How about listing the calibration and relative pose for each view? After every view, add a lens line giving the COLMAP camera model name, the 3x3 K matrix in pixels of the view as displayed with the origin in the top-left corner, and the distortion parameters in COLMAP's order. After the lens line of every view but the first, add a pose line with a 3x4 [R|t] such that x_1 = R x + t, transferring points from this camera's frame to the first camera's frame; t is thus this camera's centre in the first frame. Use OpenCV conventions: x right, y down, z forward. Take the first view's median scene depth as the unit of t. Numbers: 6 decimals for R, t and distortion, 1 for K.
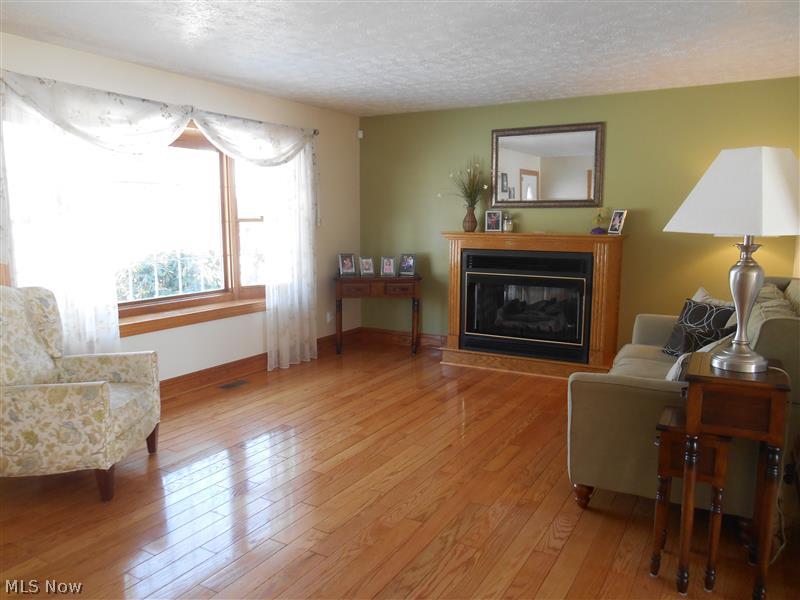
lens RADIAL K [[612.9, 0, 400.0], [0, 612.9, 285.1], [0, 0, 1]] dist [-0.023394, -0.005927]
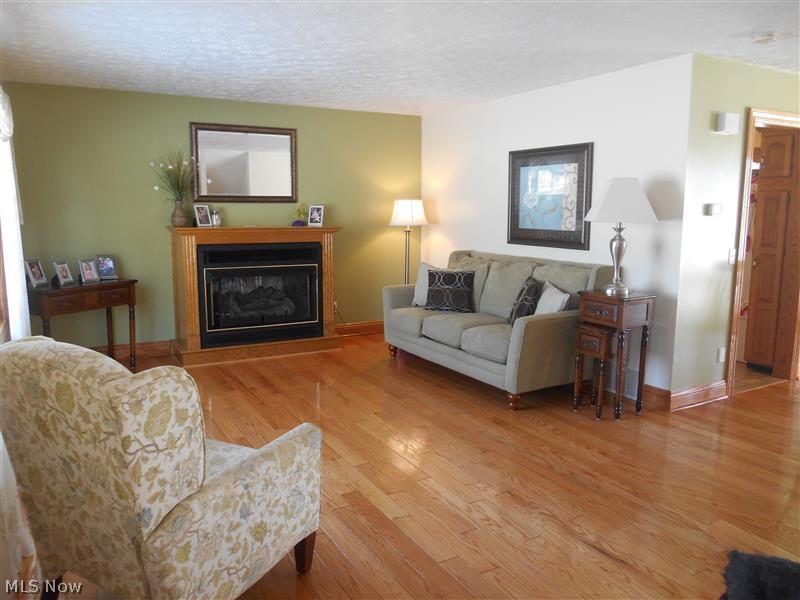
lens RADIAL K [[597.1, 0, 398.0], [0, 597.1, 298.6], [0, 0, 1]] dist [-0.054013, 0.003499]
pose [[0.505021, -0.124002, 0.854153, -0.565806], [0.091446, 0.991743, 0.089910, -0.031698], [-0.858249, 0.032702, 0.512190, 0.266558]]
